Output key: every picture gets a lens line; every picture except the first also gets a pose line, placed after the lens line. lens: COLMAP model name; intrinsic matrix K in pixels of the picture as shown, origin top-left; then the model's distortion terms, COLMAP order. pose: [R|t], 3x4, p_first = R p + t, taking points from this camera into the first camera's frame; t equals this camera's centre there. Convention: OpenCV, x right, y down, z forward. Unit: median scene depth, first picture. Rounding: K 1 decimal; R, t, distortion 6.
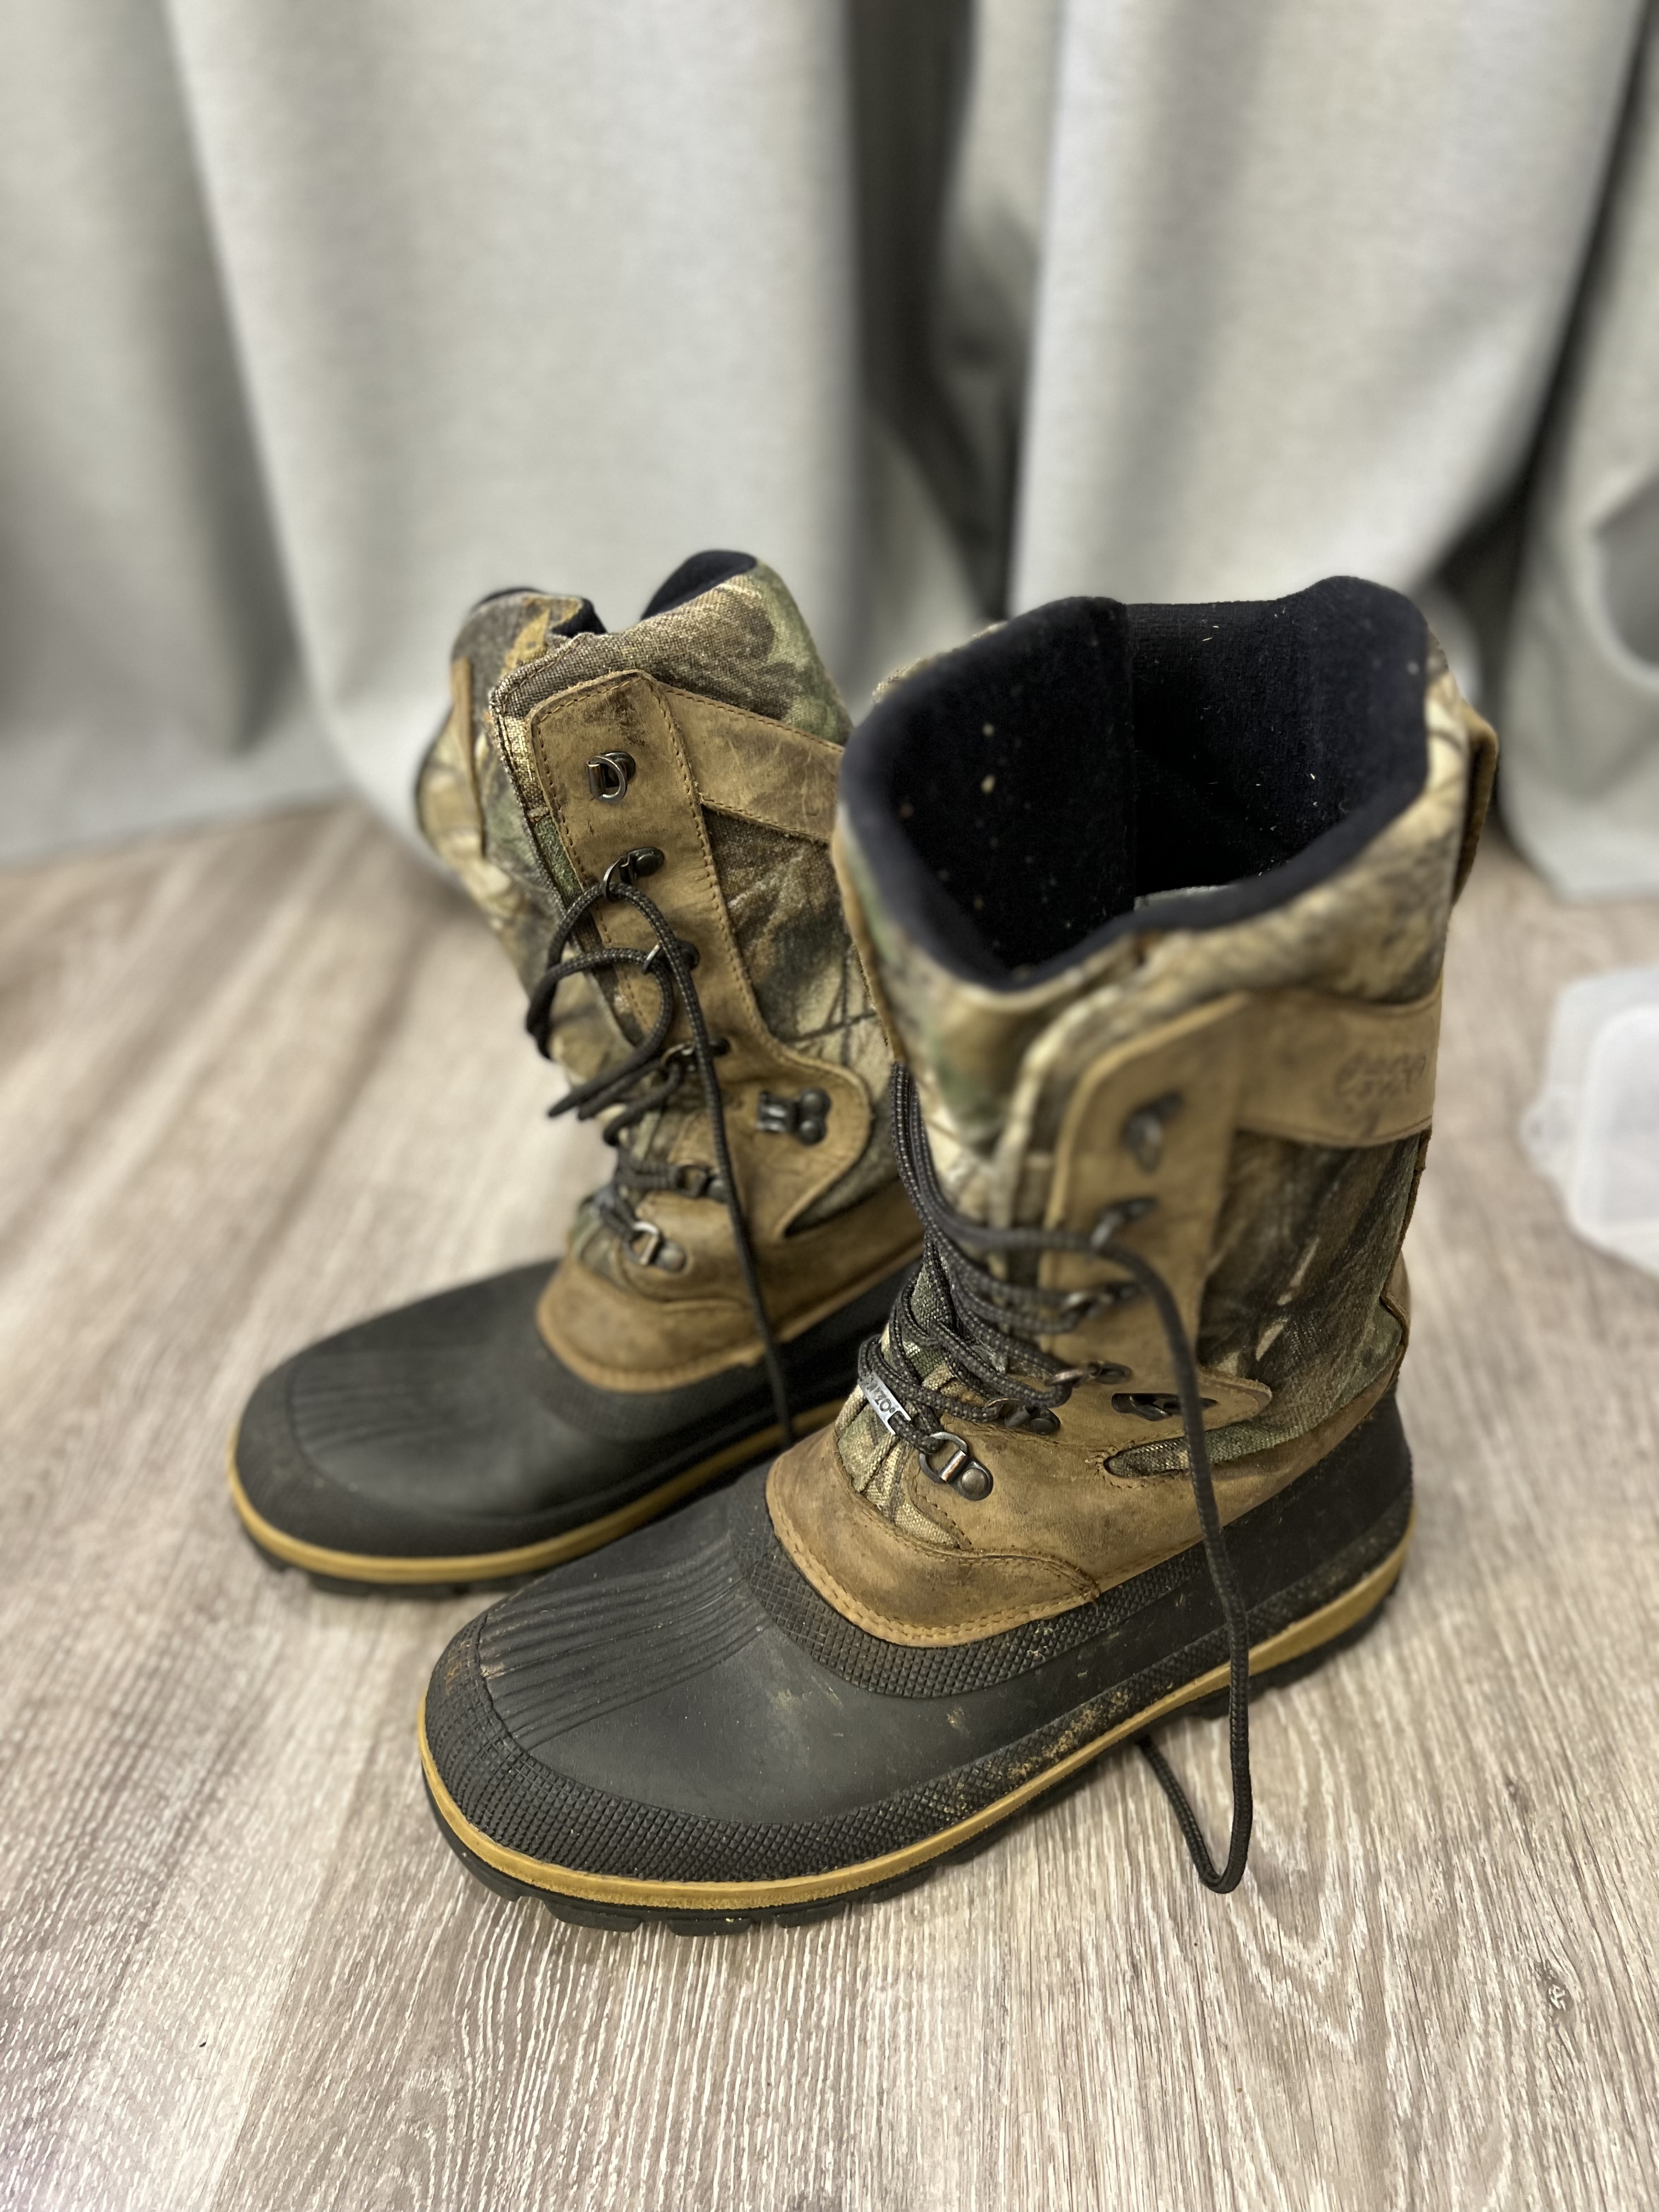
lens RADIAL K [[1693.2, 0, 840.0], [0, 1693.2, 1104.3], [0, 0, 1]] dist [0.016799, -0.032042]
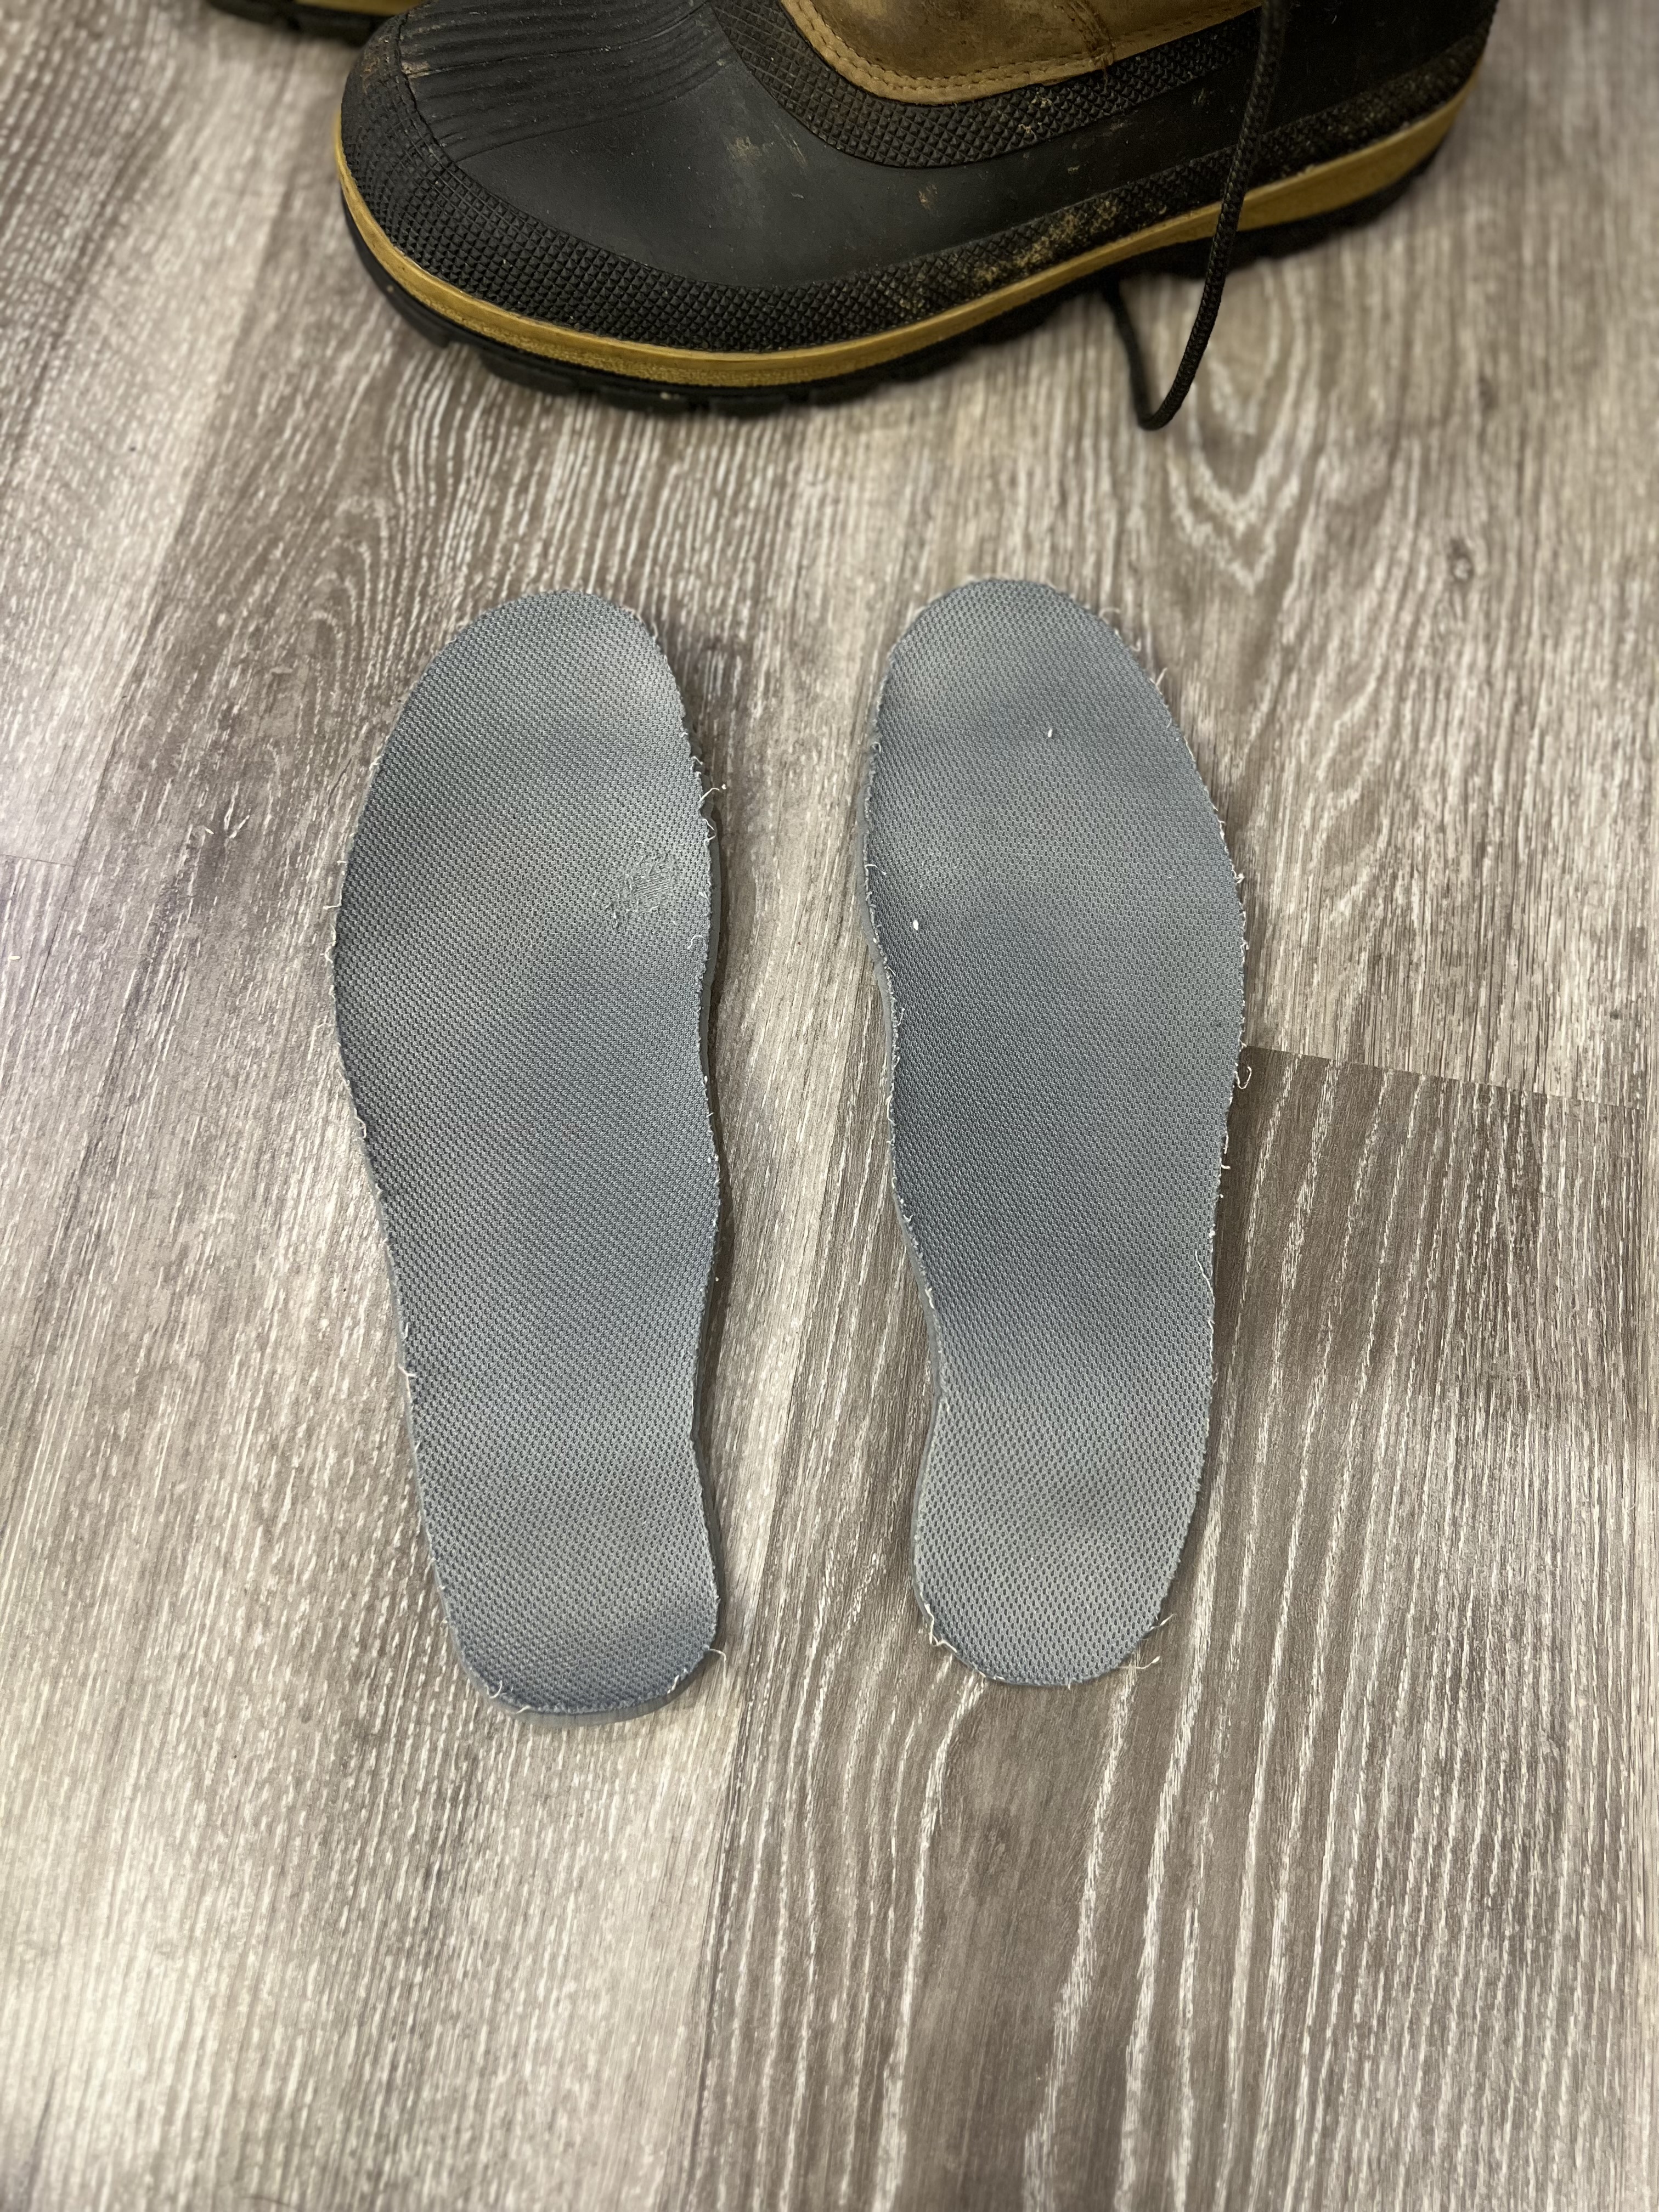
lens RADIAL K [[1693.2, 0, 822.7], [0, 1693.2, 1121.4], [0, 0, 1]] dist [0.016799, -0.032042]
pose [[0.992310, 0.107506, 0.061353, 0.009744], [-0.122426, 0.779266, 0.614619, 0.192902], [0.018265, -0.617404, 0.786434, -0.025275]]
